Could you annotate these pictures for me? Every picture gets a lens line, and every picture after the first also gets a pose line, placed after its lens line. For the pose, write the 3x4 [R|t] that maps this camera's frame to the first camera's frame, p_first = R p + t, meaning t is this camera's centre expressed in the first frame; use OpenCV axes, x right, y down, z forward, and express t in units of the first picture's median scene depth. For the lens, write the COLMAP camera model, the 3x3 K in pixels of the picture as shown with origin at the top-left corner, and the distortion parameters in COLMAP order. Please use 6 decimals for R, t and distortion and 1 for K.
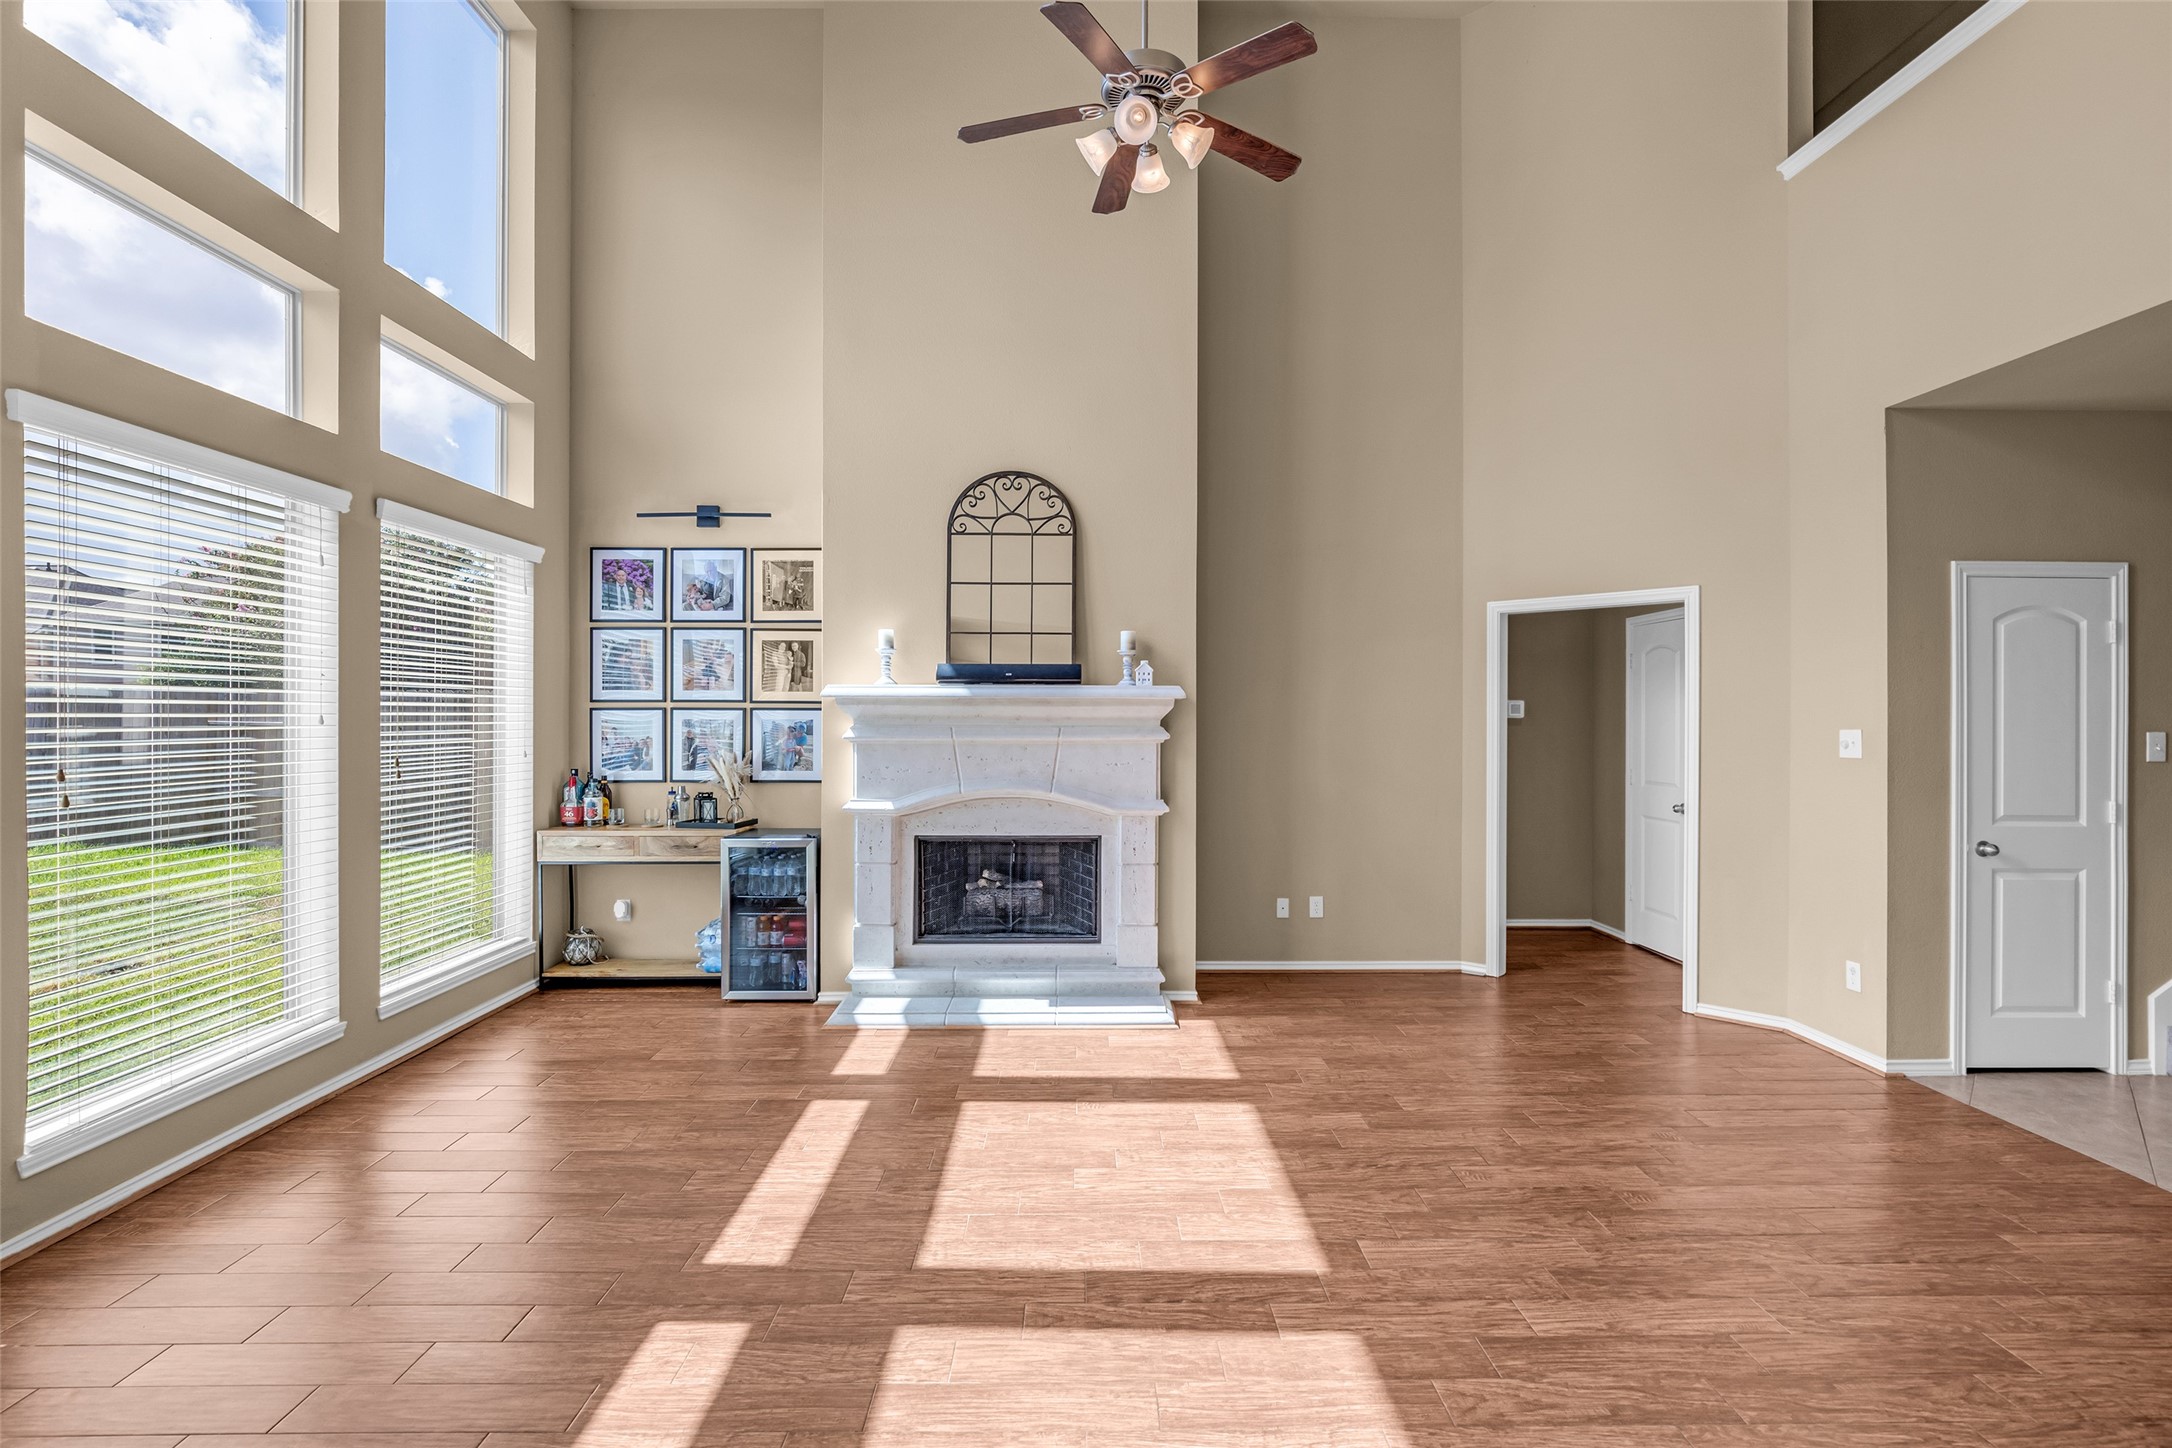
lens RADIAL K [[1007.9, 0, 1092.2], [0, 1007.9, 712.7], [0, 0, 1]] dist [-0.014377, 0.003439]
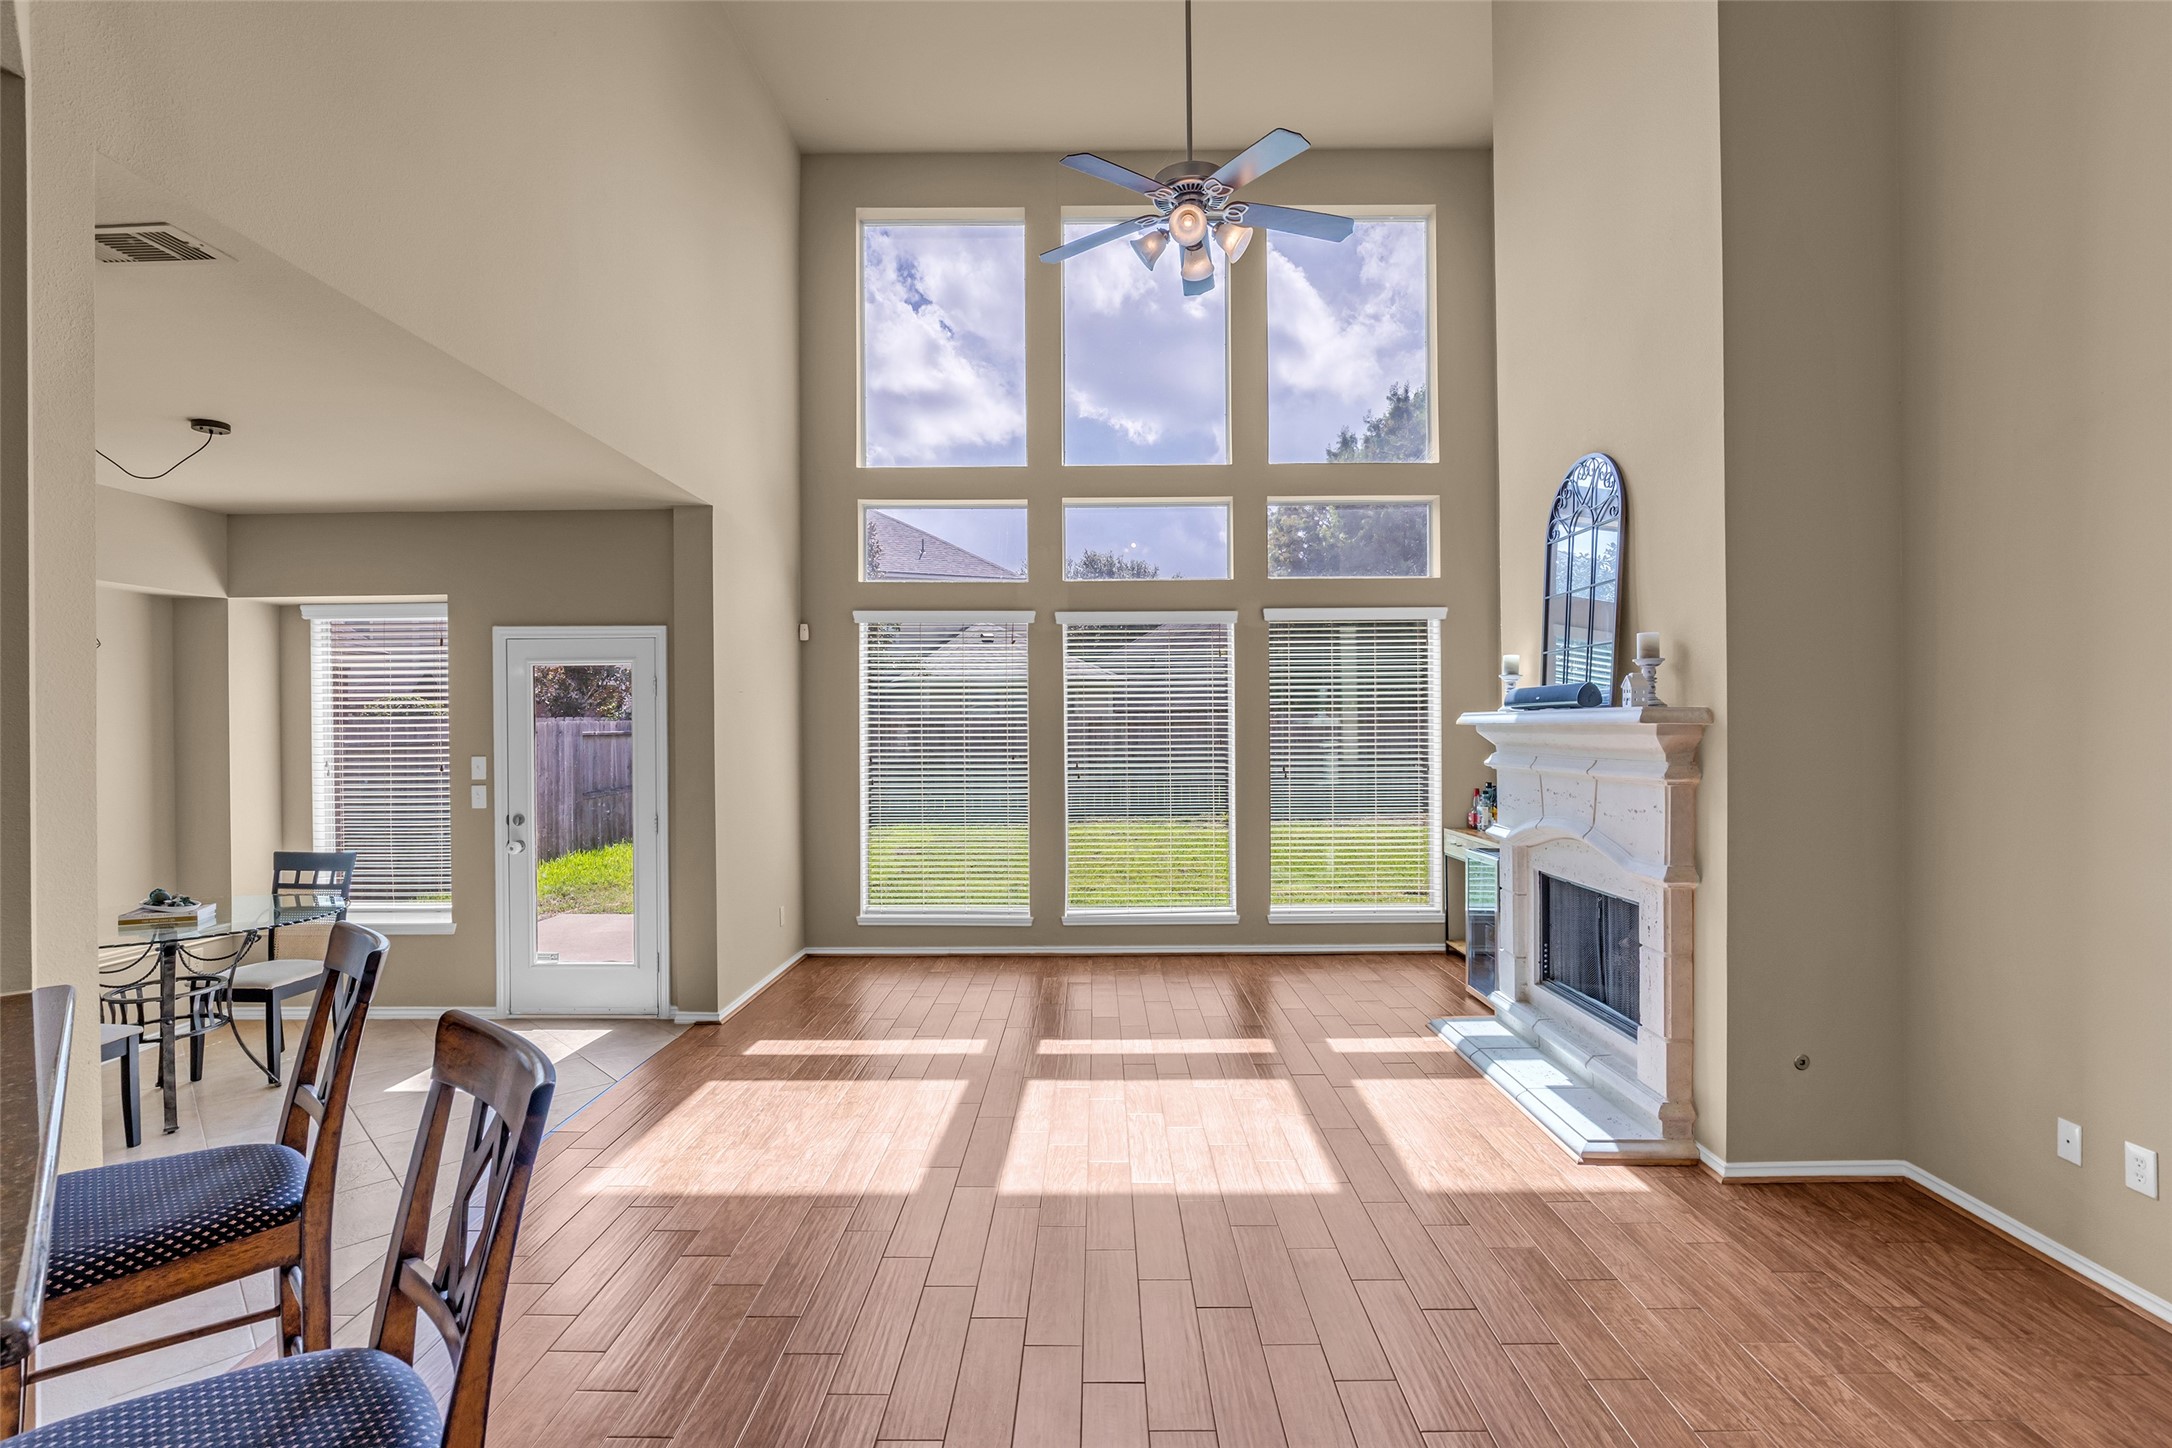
lens RADIAL K [[1007.9, 0, 1090.3], [0, 1007.9, 728.6], [0, 0, 1]] dist [-0.014377, 0.003439]
pose [[-0.023750, 0.000283, -0.999718, 0.790228], [0.009754, 0.999952, 0.000051, -0.014892], [0.999670, -0.009751, -0.023752, 0.611462]]
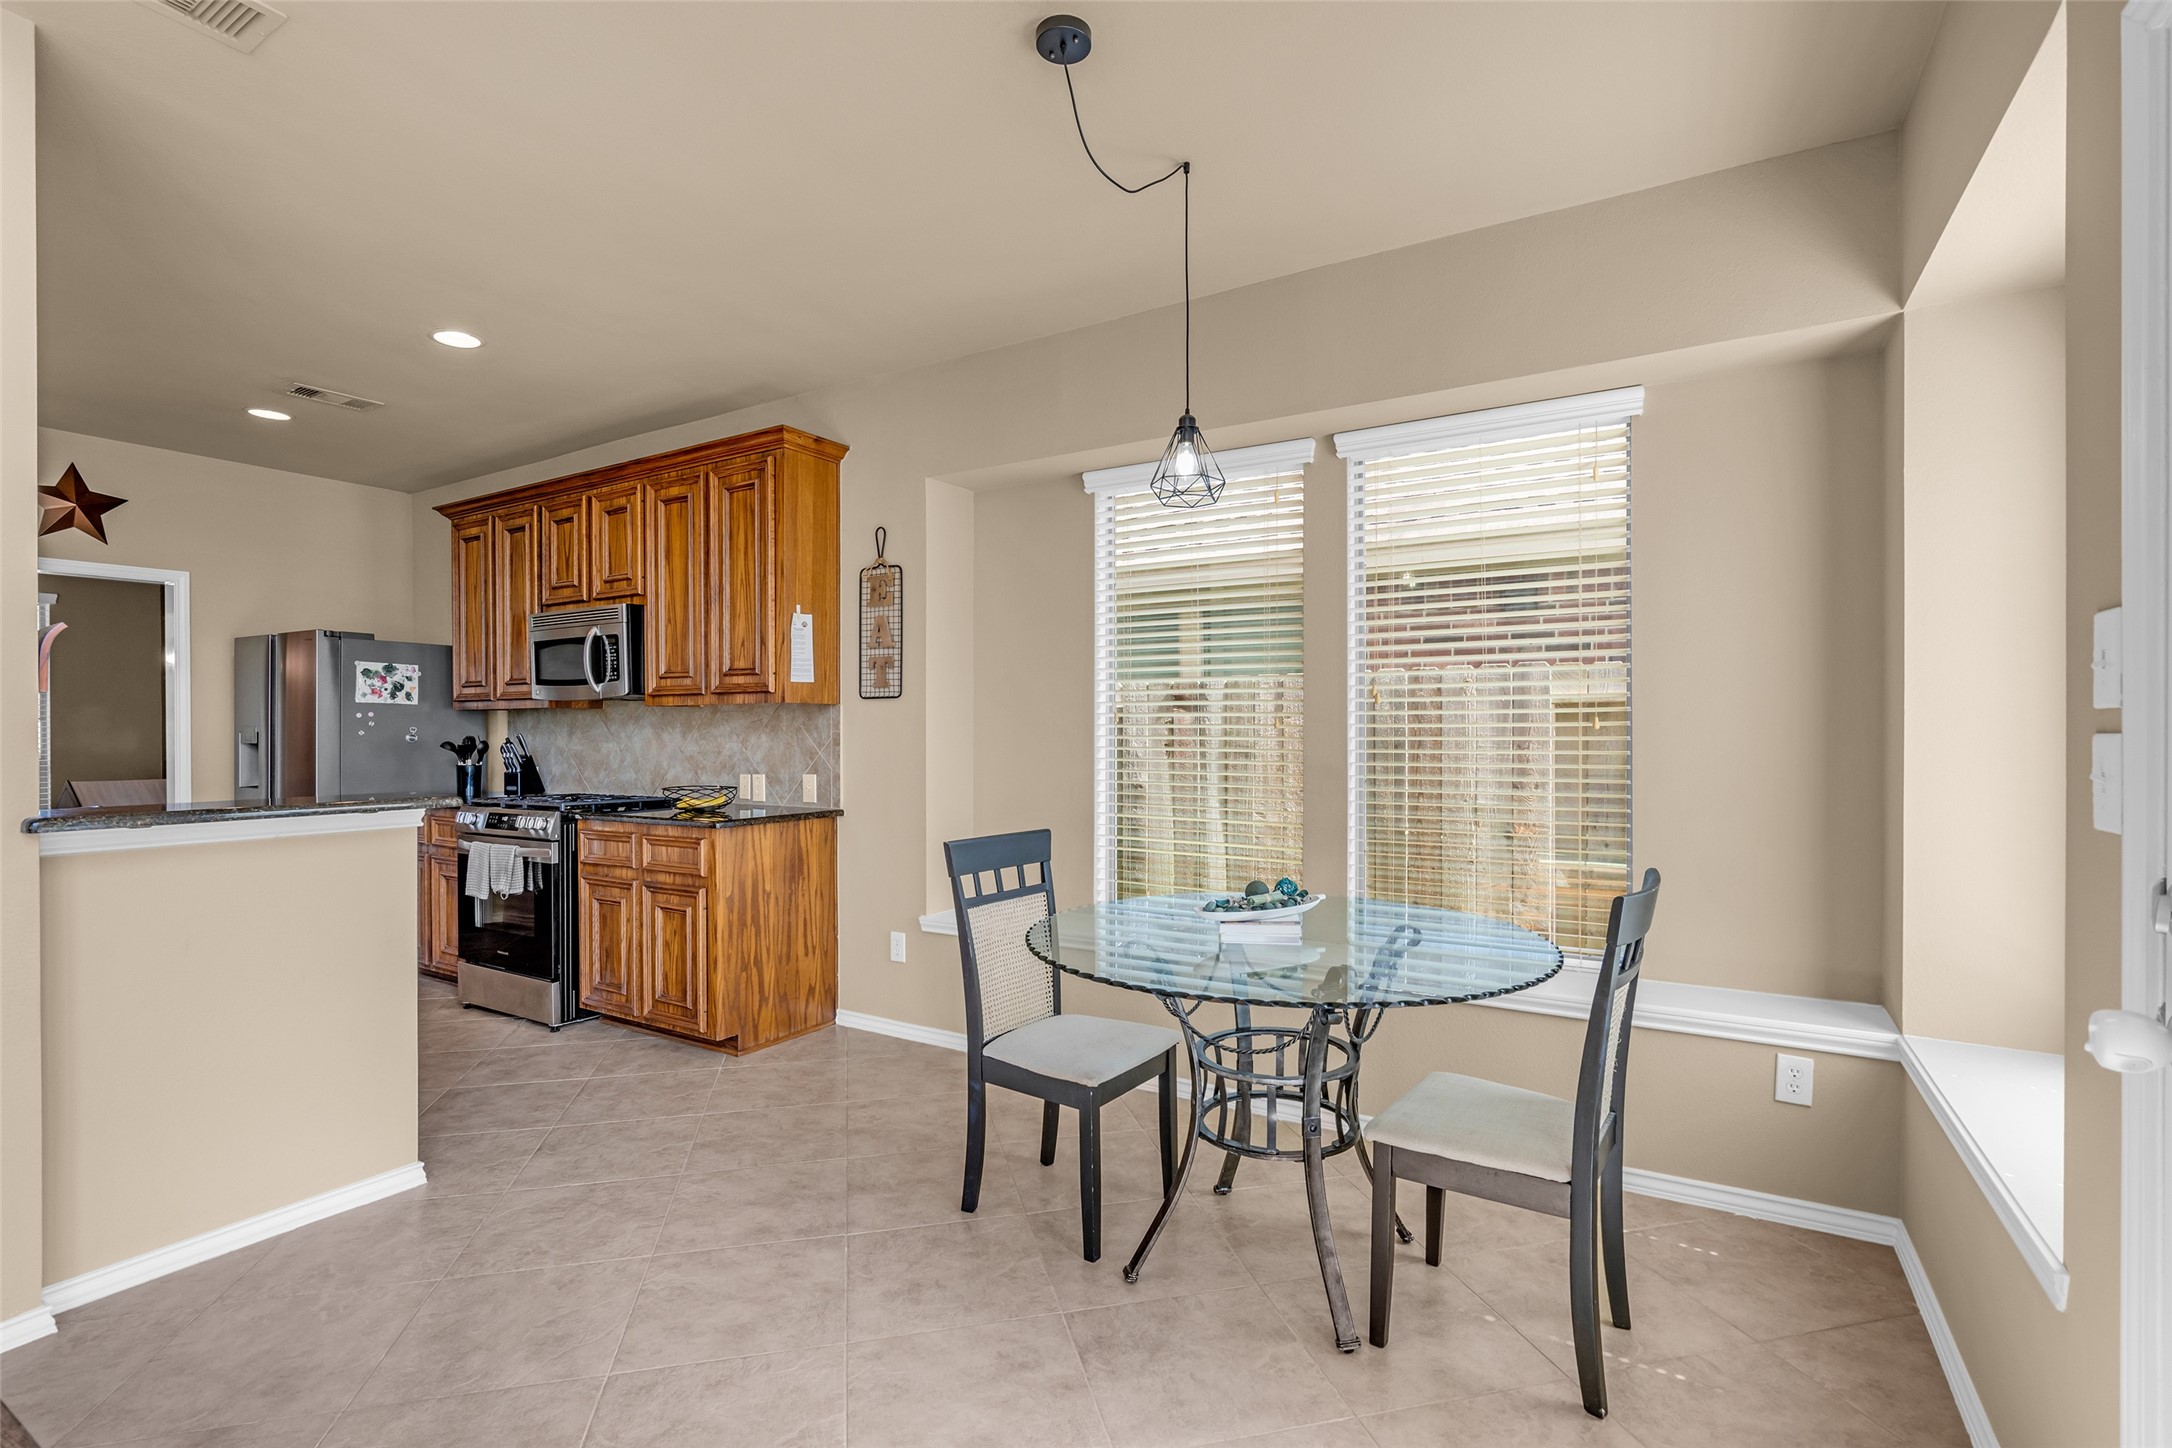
lens RADIAL K [[1007.9, 0, 1085.0], [0, 1007.9, 735.3], [0, 0, 1]] dist [-0.014377, 0.003439]
pose [[-0.844661, -0.005412, 0.535274, -0.191145], [-0.001778, 0.999972, 0.007306, 0.038614], [-0.535299, 0.005219, -0.844647, 0.279509]]
